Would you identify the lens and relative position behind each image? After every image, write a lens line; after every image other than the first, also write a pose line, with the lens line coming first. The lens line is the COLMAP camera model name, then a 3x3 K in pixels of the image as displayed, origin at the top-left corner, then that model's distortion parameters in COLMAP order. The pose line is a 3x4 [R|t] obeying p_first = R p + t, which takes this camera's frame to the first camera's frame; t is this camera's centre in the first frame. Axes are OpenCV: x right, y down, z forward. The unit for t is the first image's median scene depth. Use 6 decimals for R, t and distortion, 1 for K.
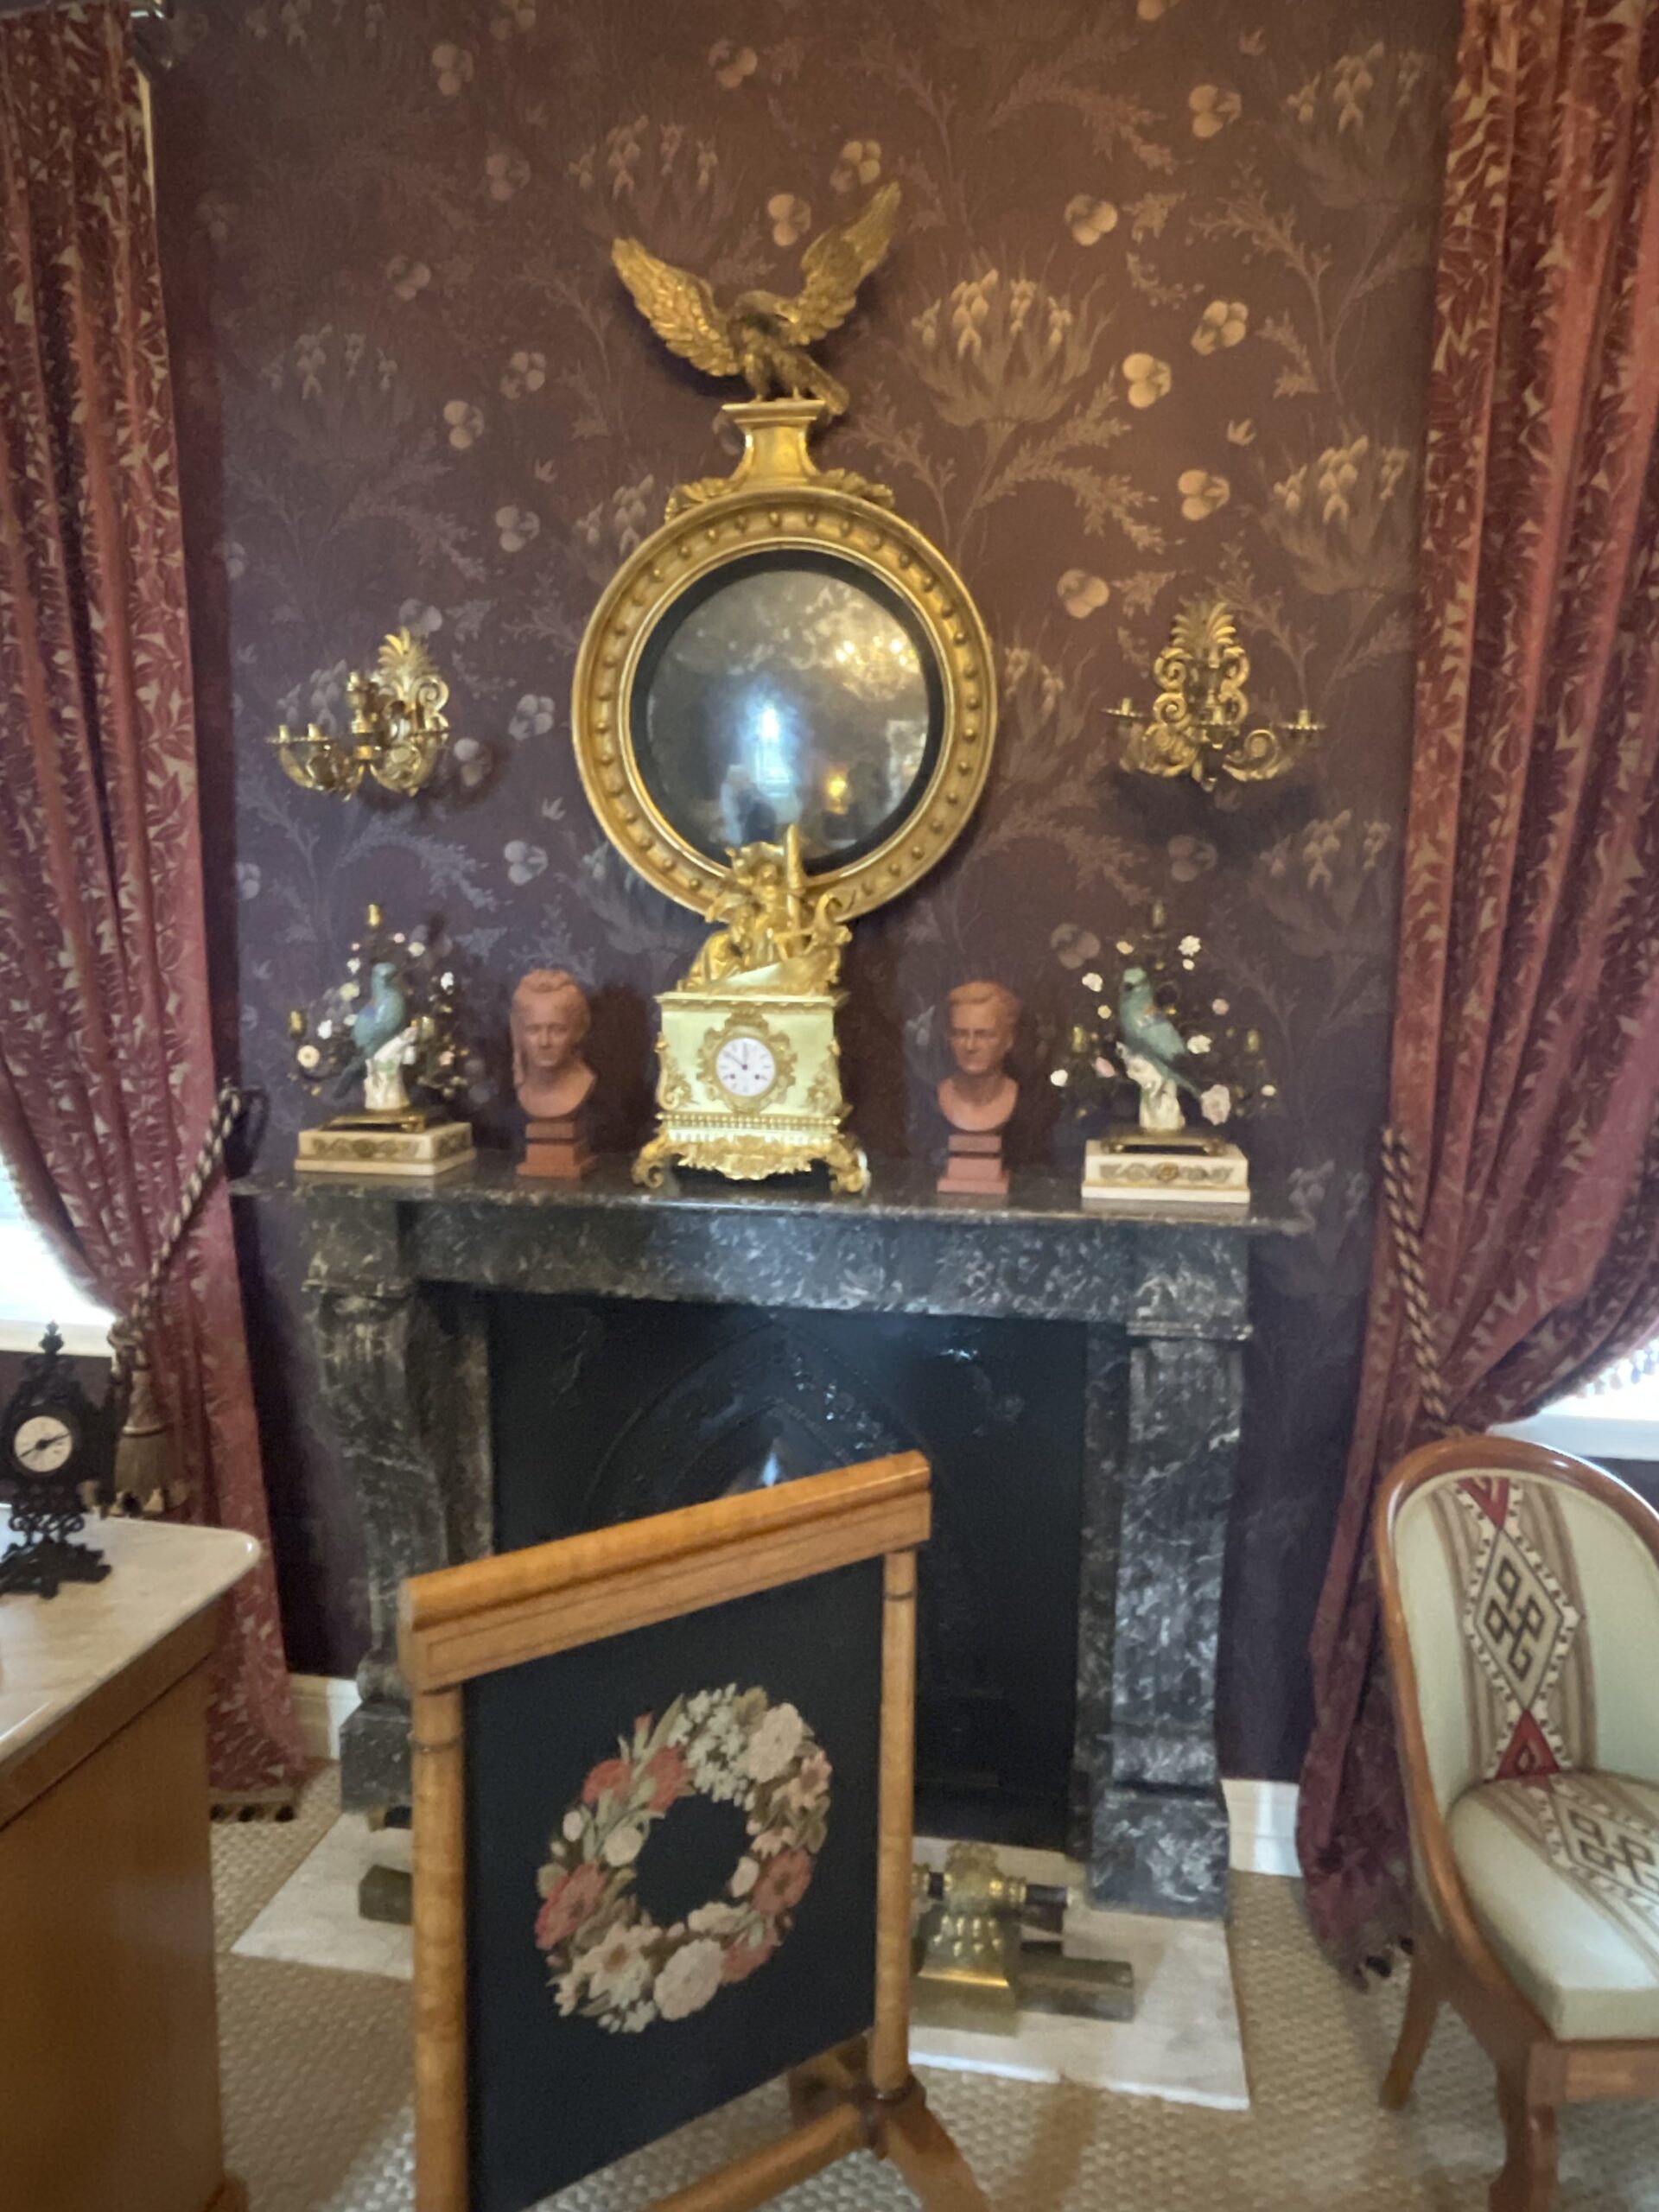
lens RADIAL K [[1401.1, 0, 827.0], [0, 1401.1, 1108.4], [0, 0, 1]] dist [-0.003834, -0.001276]
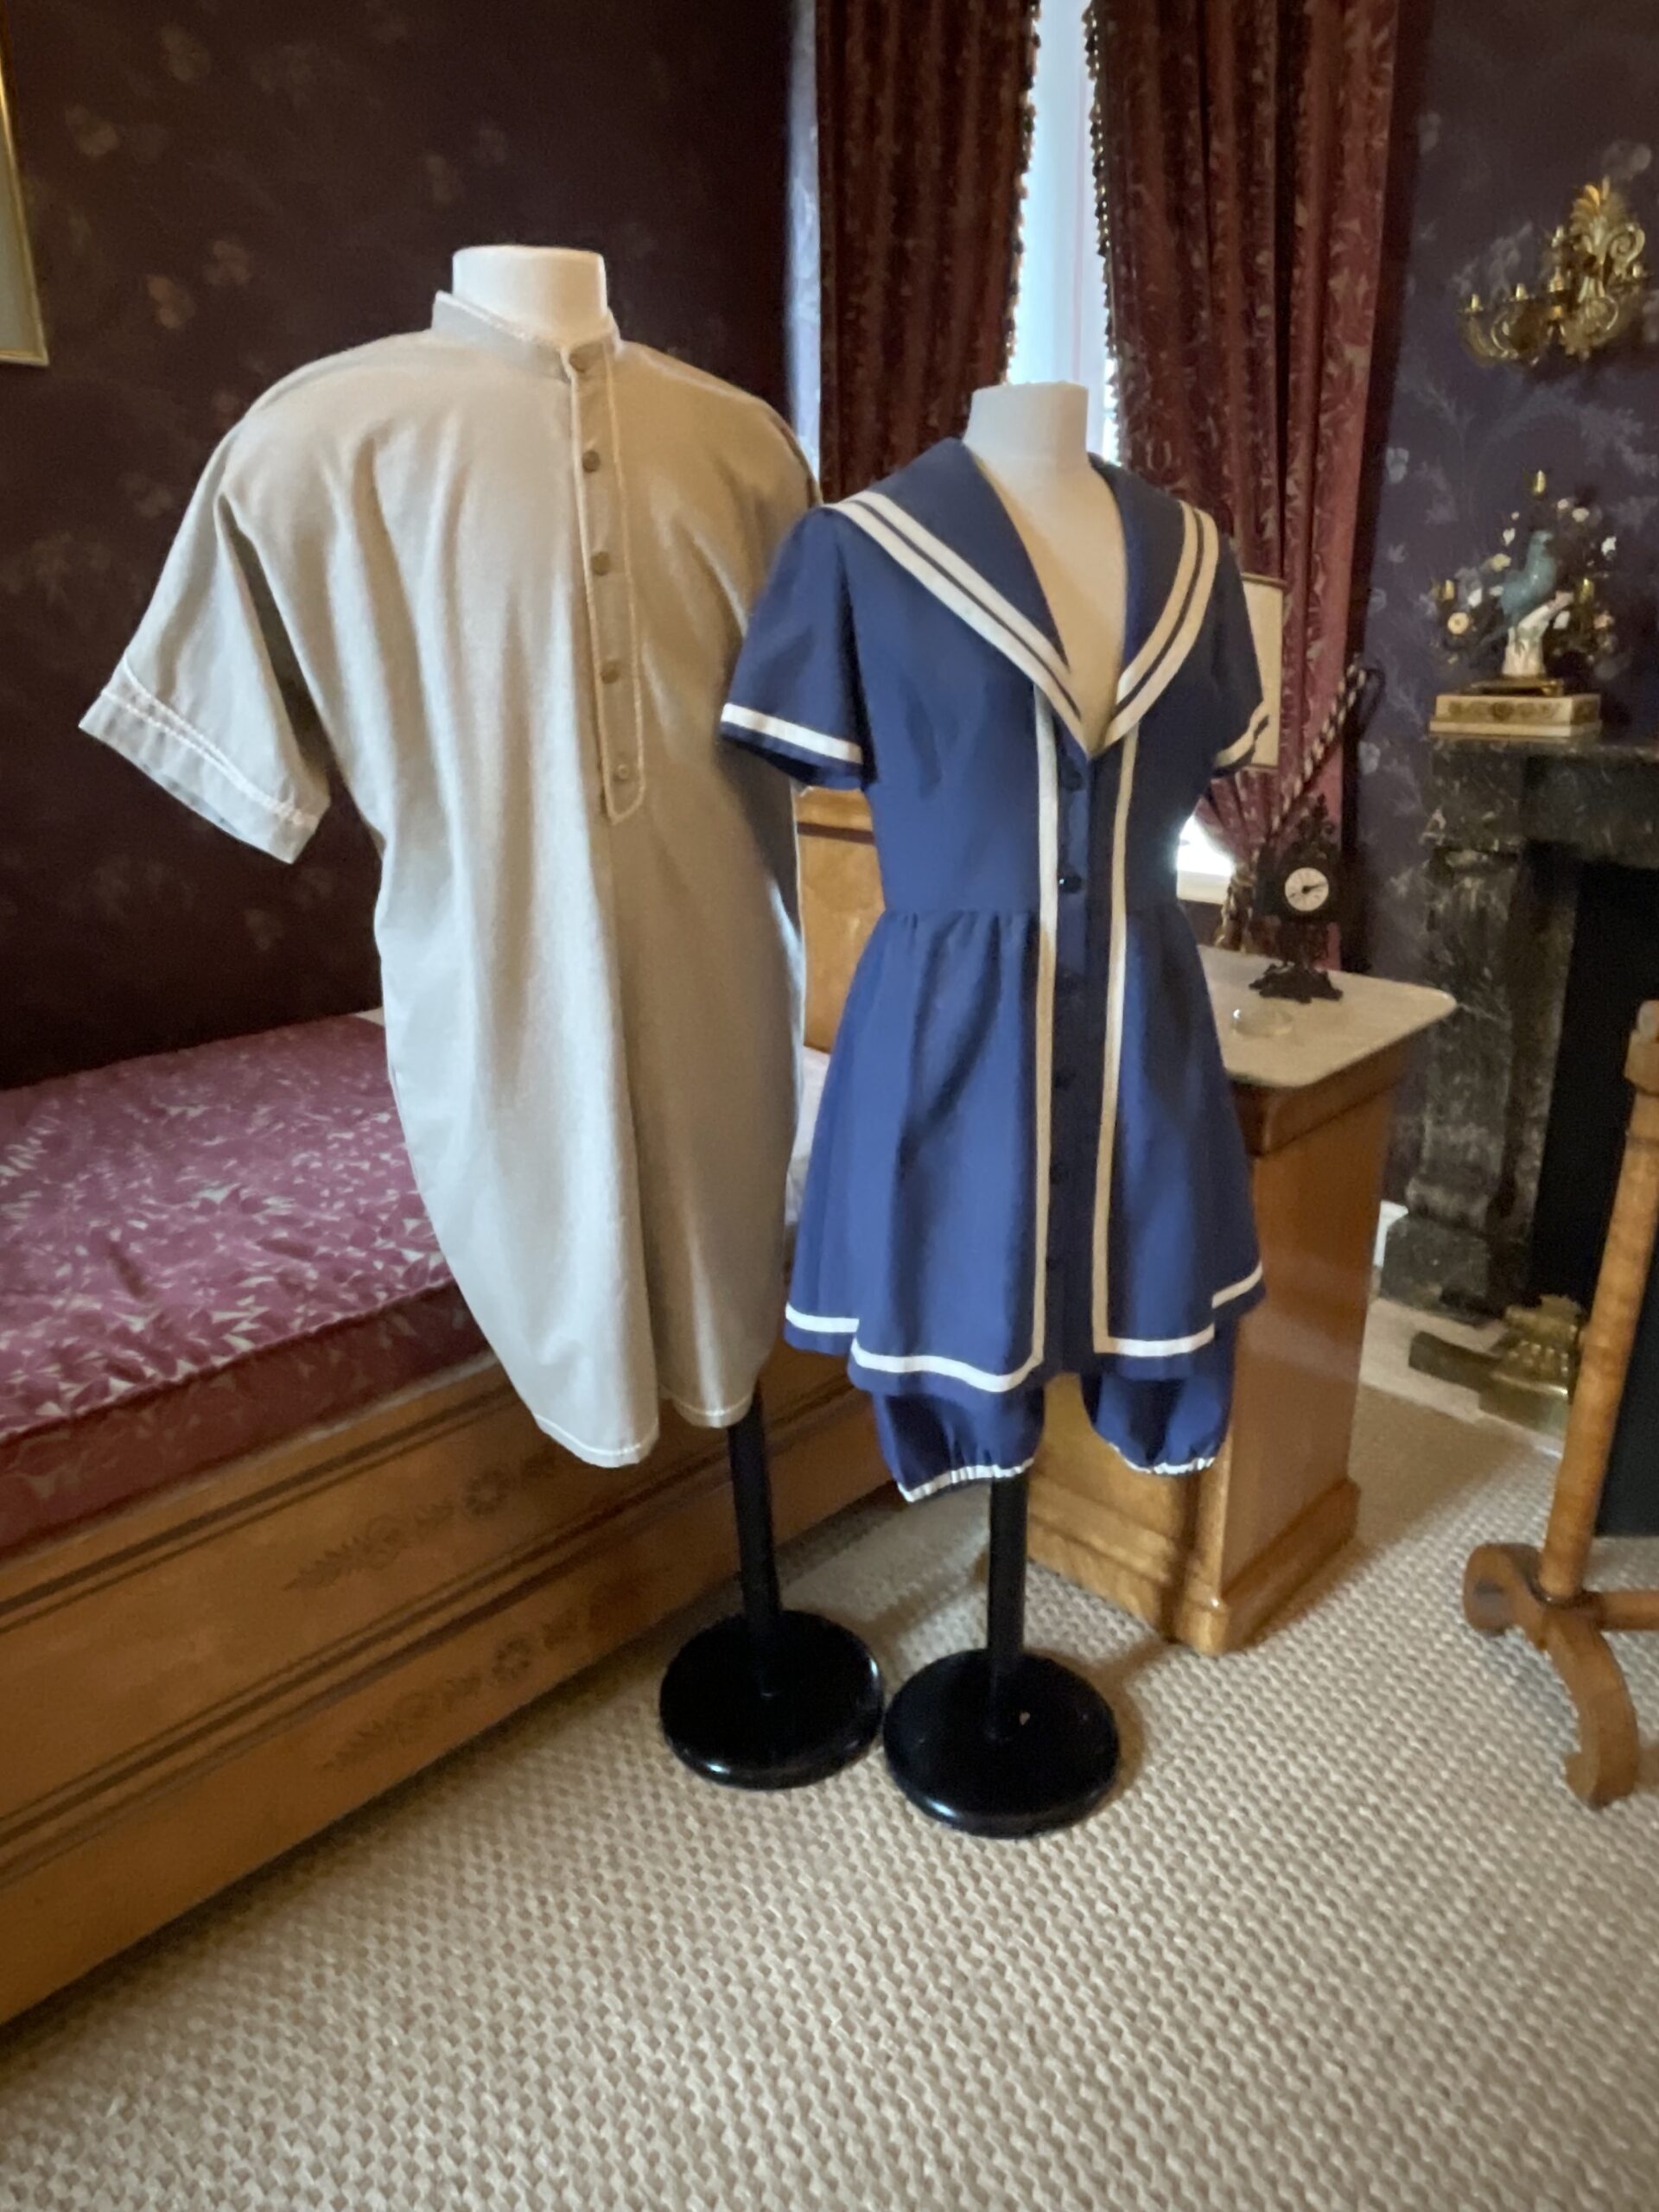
lens RADIAL K [[1401.1, 0, 843.0], [0, 1401.1, 1097.7], [0, 0, 1]] dist [-0.003834, -0.001276]
pose [[0.834599, 0.161854, -0.526543, -0.130757], [-0.052740, 0.974947, 0.216093, 0.108073], [0.548327, -0.152582, 0.822226, -0.204815]]
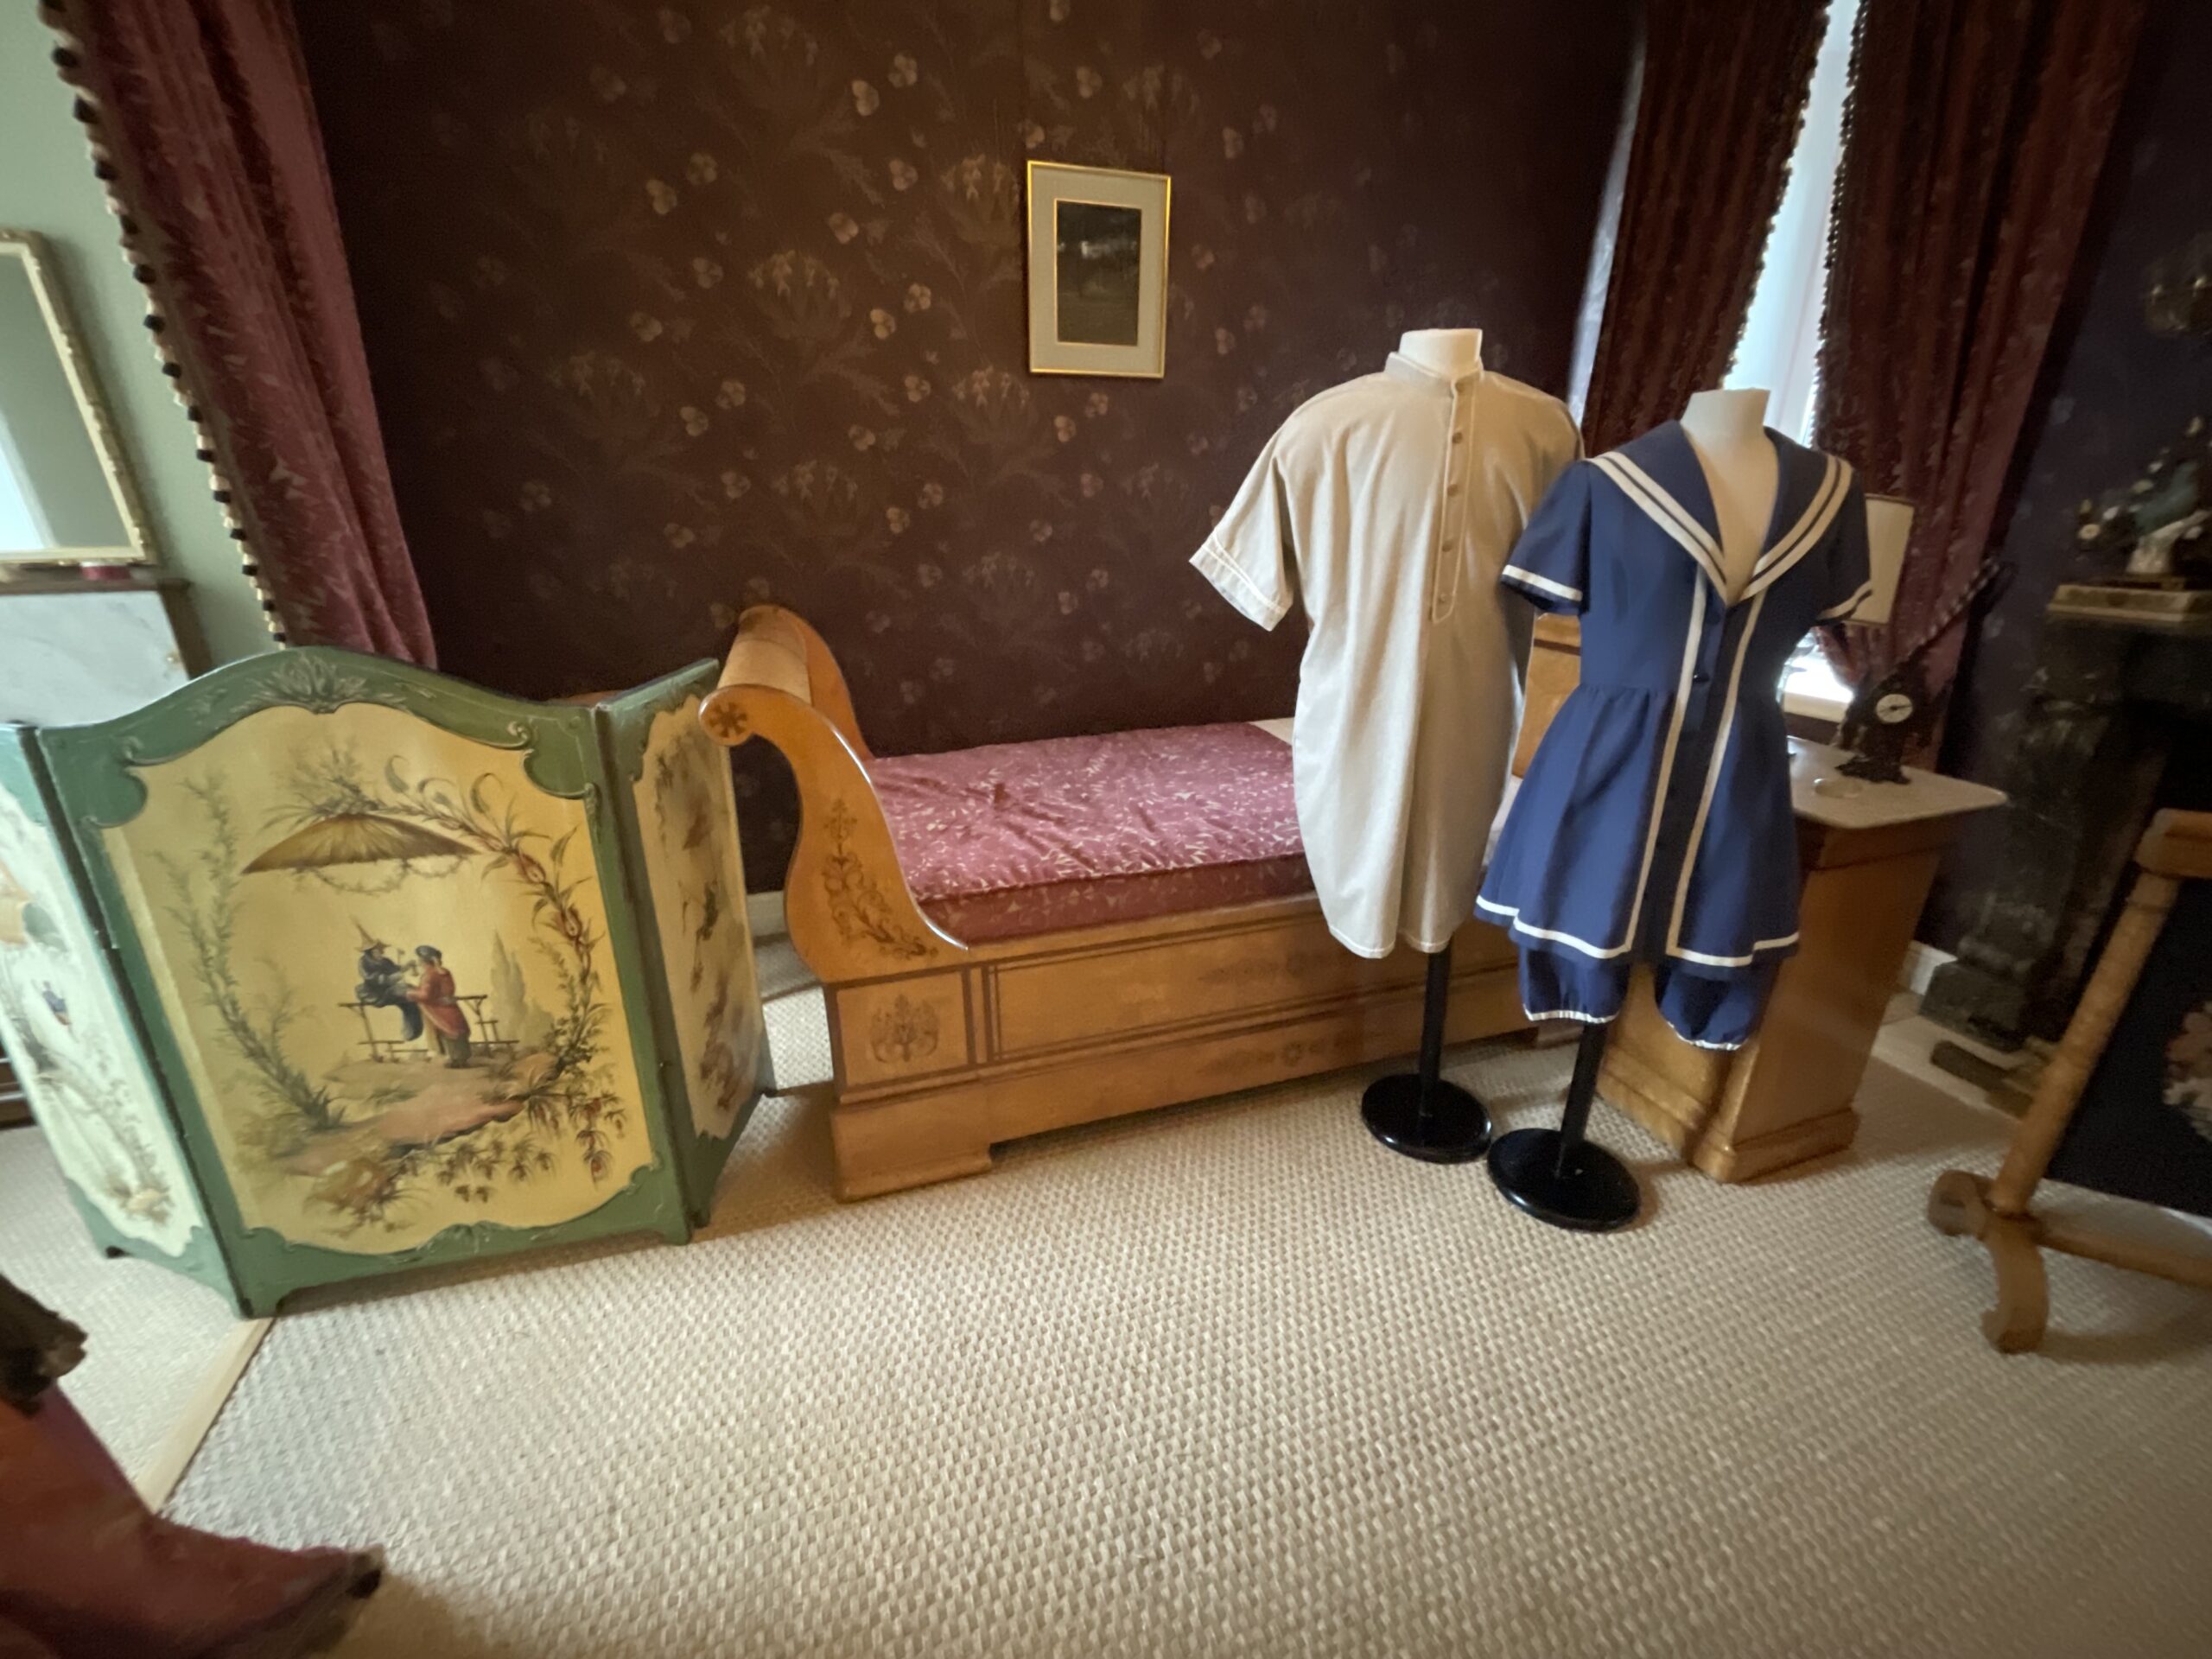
lens RADIAL K [[899.8, 0, 1102.4], [0, 899.8, 830.5], [0, 0, 1]] dist [-0.004866, -0.000142]
pose [[0.500674, 0.292969, -0.814552, -0.032392], [-0.113925, 0.955103, 0.273496, 0.118507], [0.858106, -0.044134, 0.511572, -0.363212]]
